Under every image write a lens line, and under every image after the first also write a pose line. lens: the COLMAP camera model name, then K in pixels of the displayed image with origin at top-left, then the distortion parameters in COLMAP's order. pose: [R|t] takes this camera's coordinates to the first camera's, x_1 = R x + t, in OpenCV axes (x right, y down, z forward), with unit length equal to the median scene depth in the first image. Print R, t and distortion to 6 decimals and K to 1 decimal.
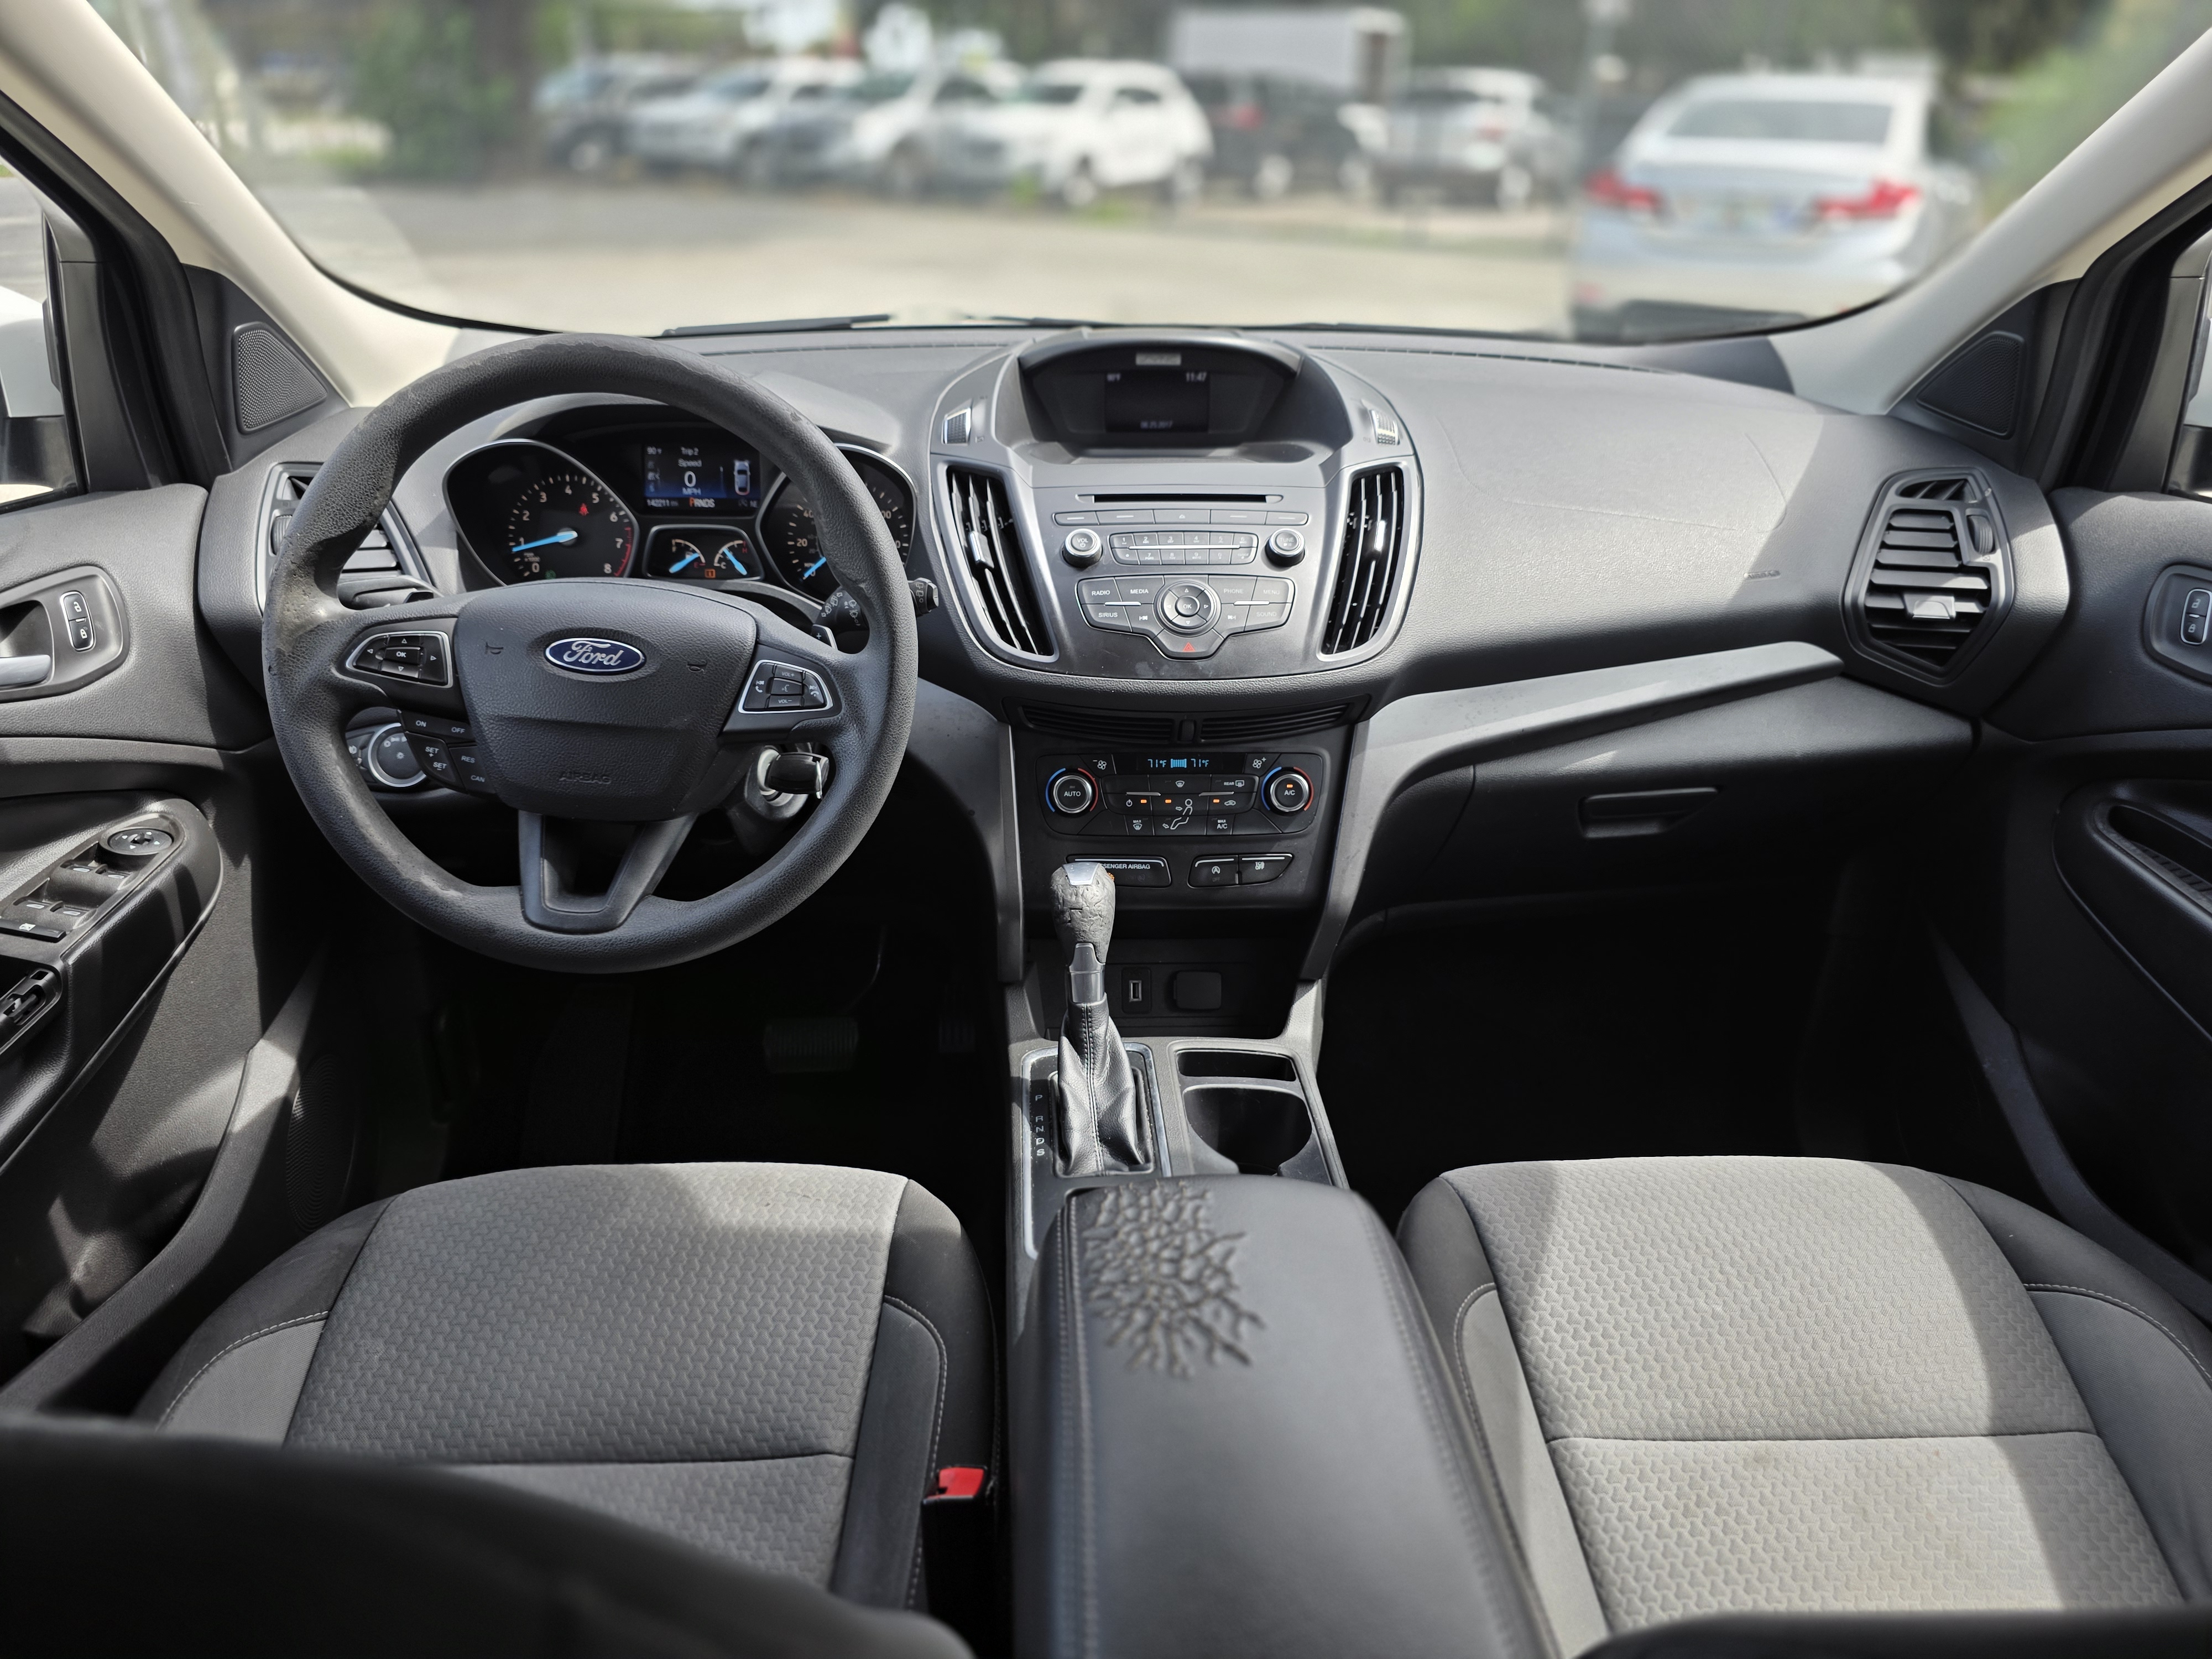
lens RADIAL K [[1472.9, 0, 1115.0], [0, 1472.9, 822.8], [0, 0, 1]] dist [0.041394, -0.041688]
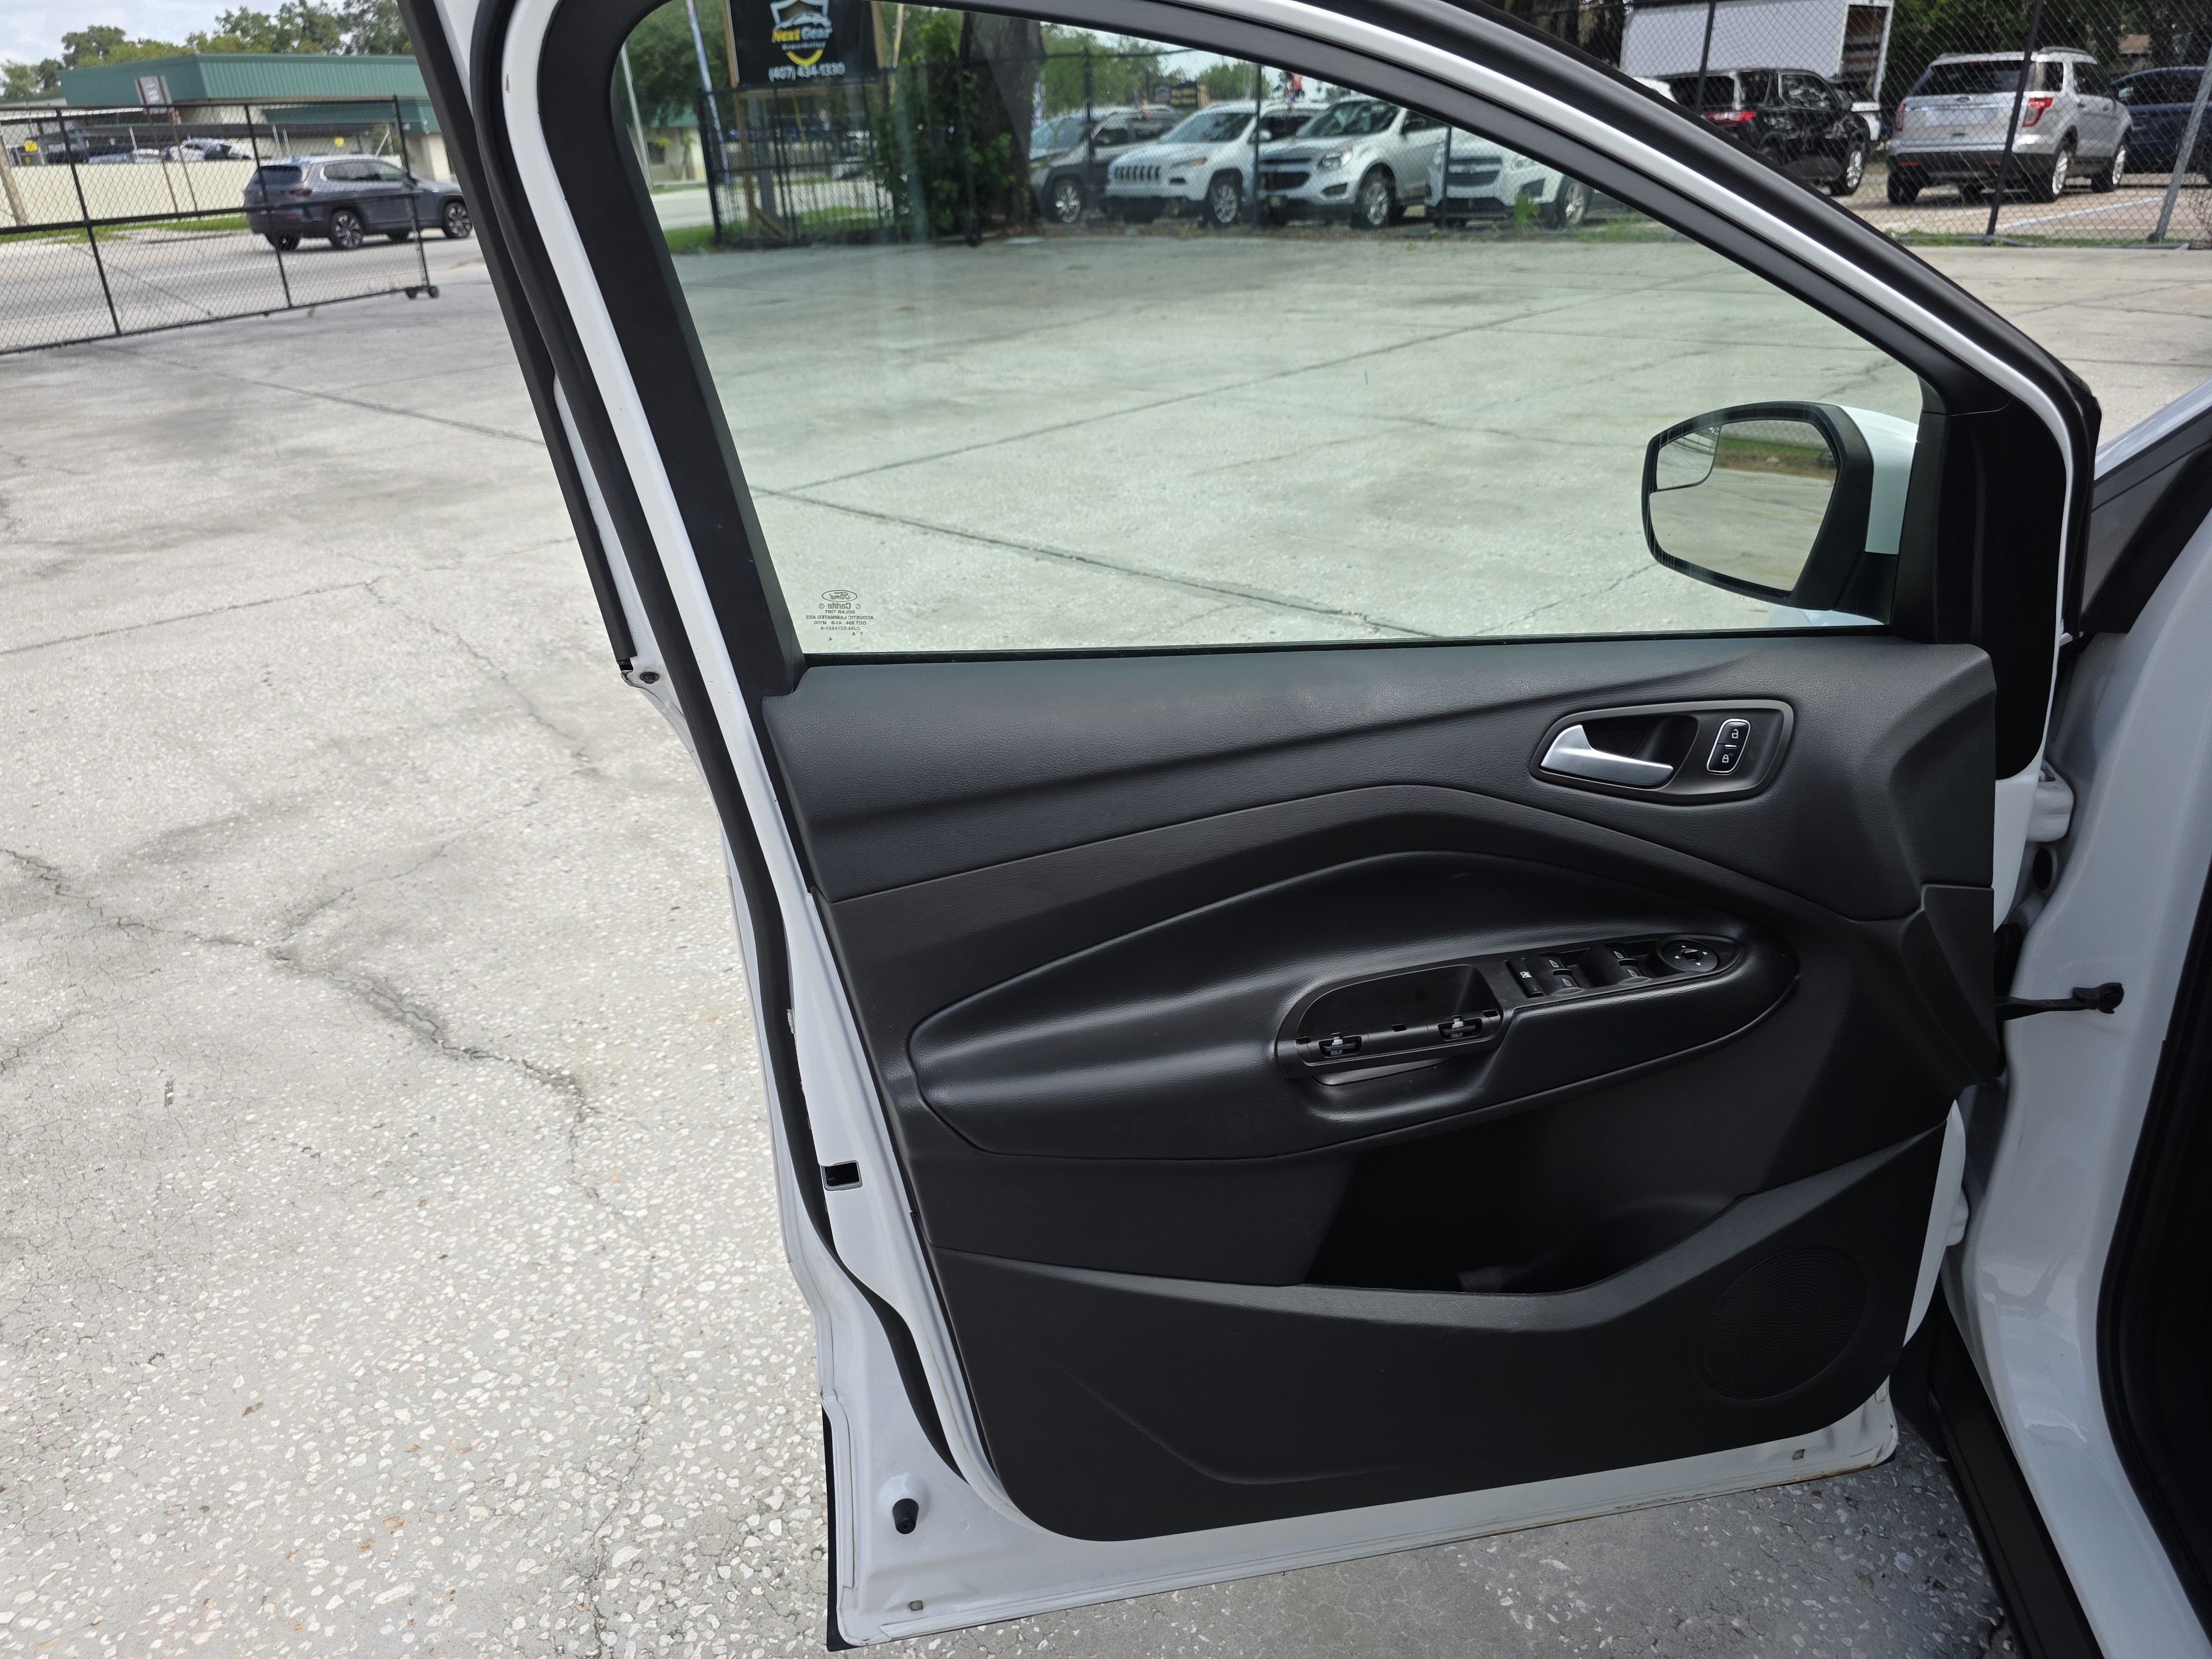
lens RADIAL K [[1489.6, 0, 1105.8], [0, 1489.6, 829.0], [0, 0, 1]] dist [0.032740, -0.031433]
pose [[0.969202, 0.040548, -0.242905, -1.144887], [-0.043690, 0.999017, -0.007562, -0.073566], [0.242360, 0.017941, 0.970021, -0.093146]]
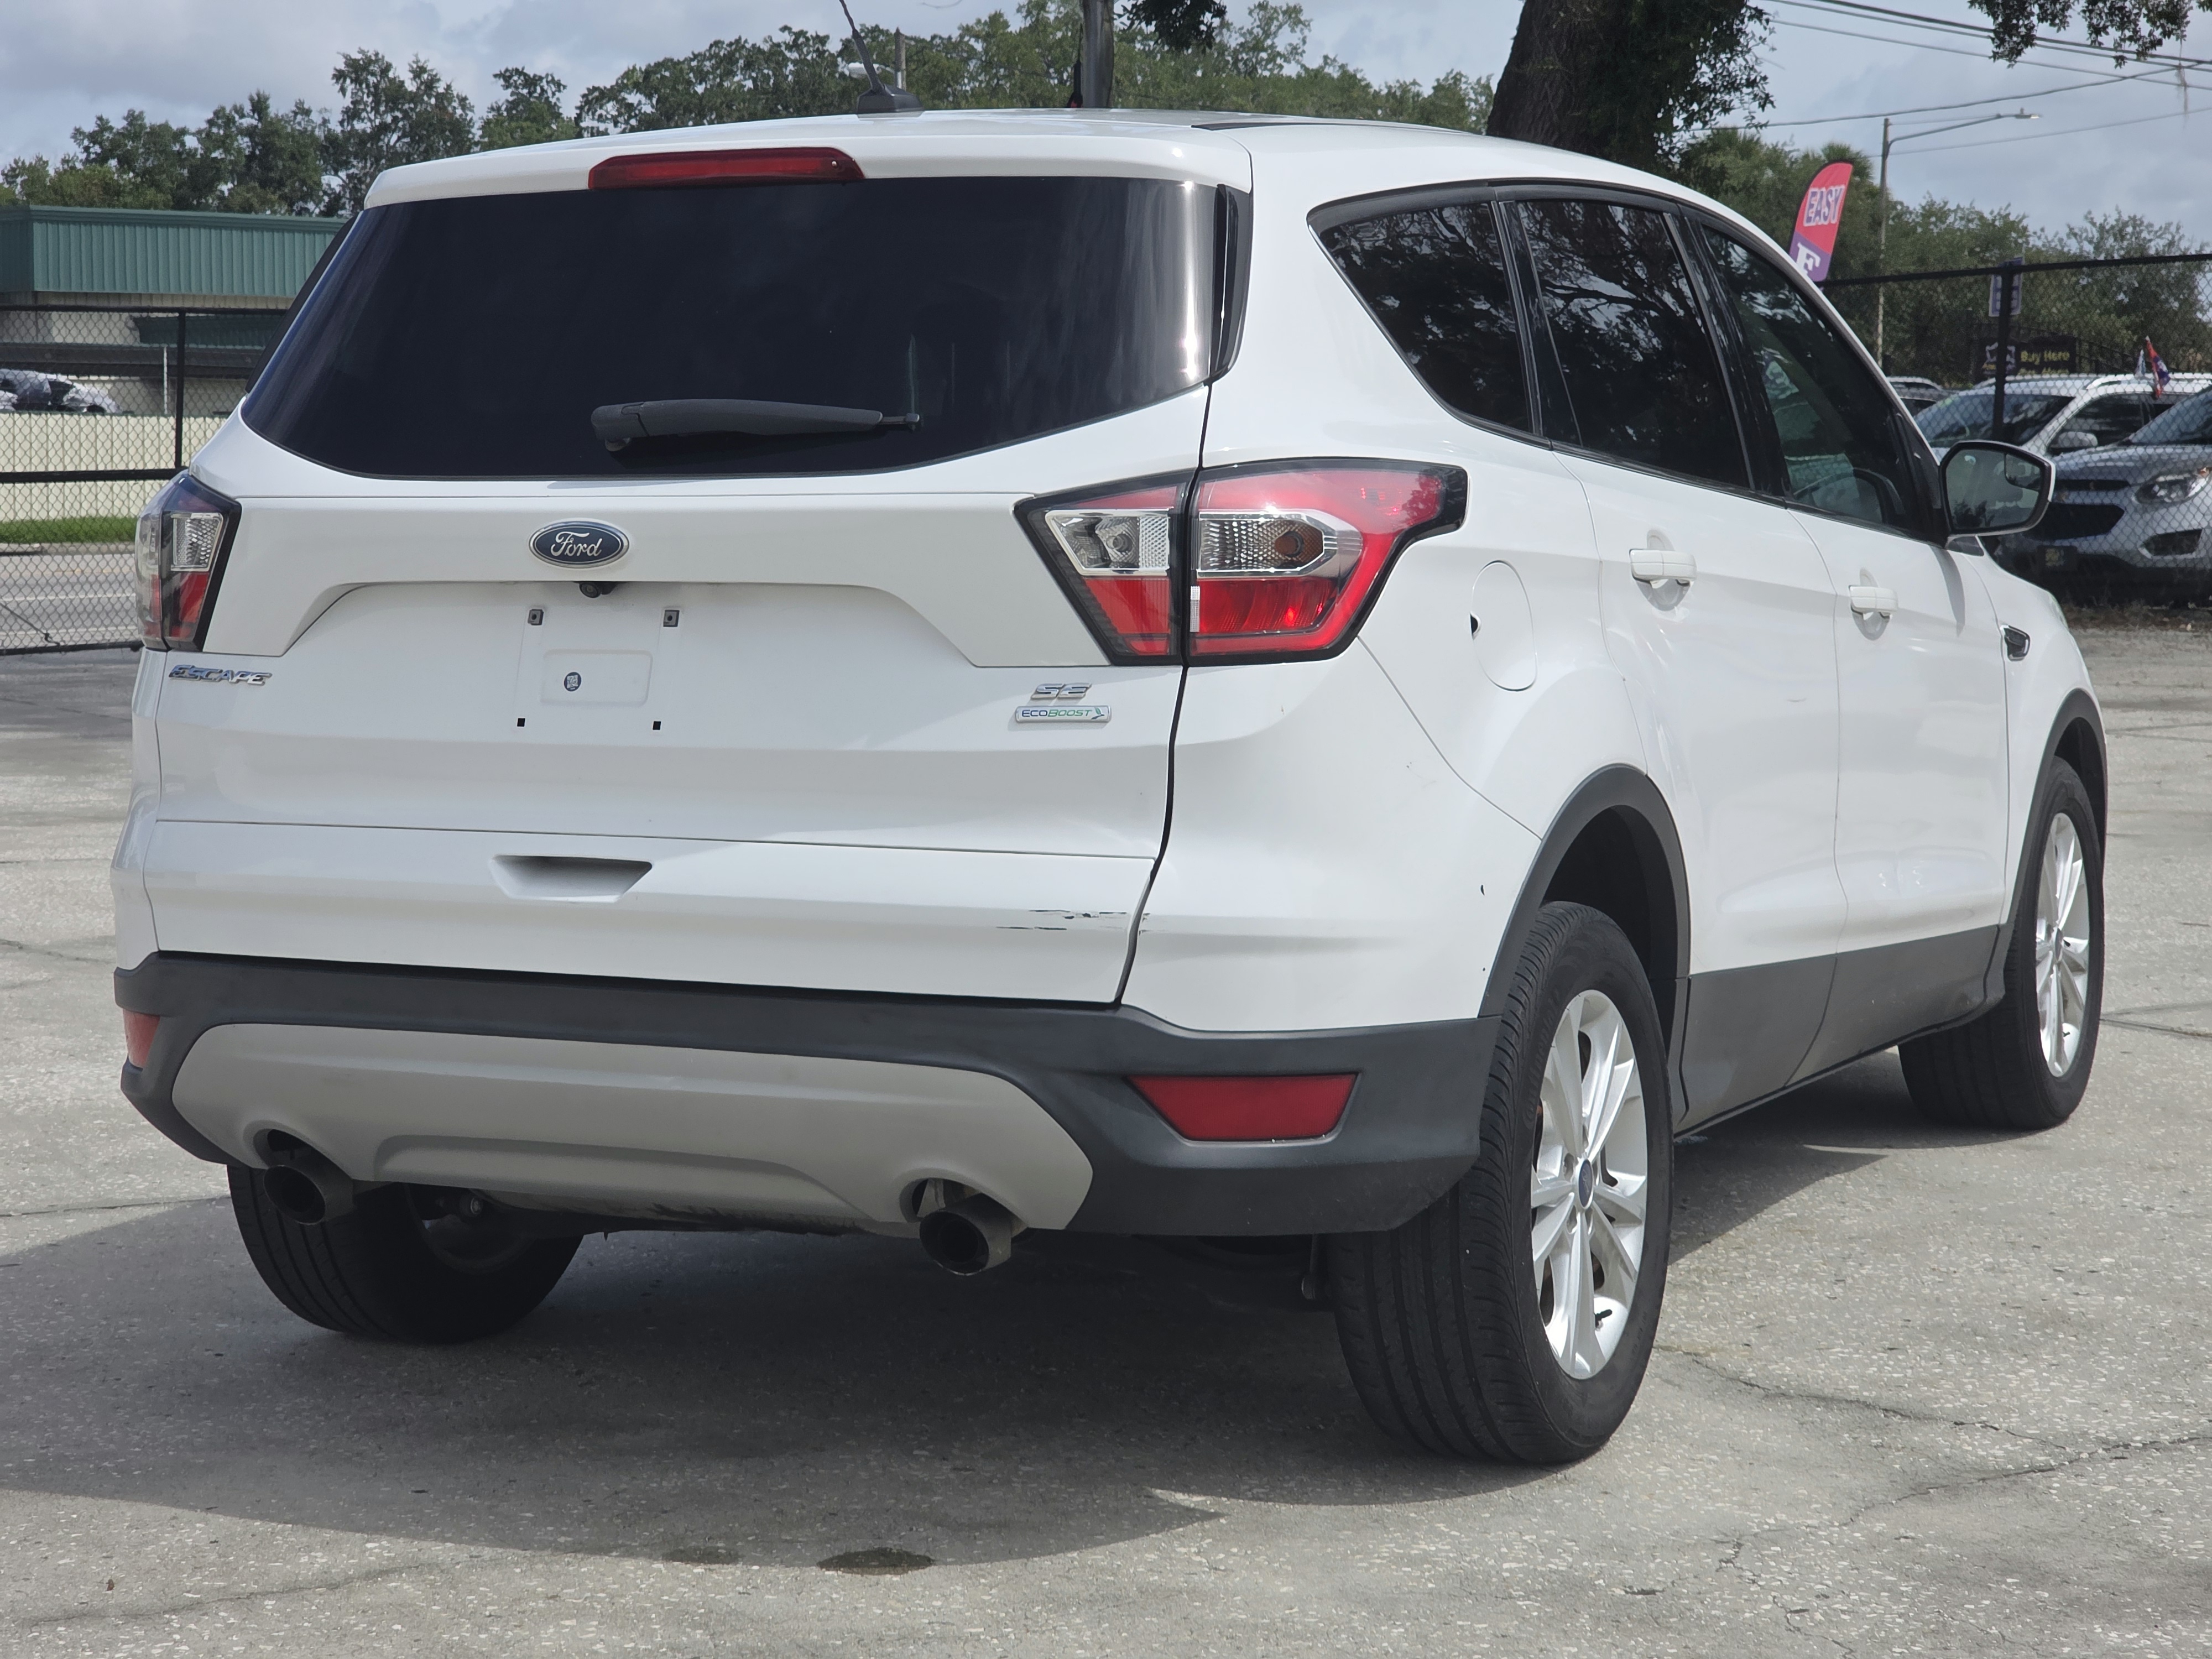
lens RADIAL K [[4123.9, 0, 1155.3], [0, 4123.9, 821.9], [0, 0, 1]] dist [-0.388374, 2.996307]
pose [[0.894958, 0.017441, -0.445809, 2.431578], [-0.174734, 0.933113, -0.314273, 2.310660], [0.410509, 0.359159, 0.838145, -4.448058]]
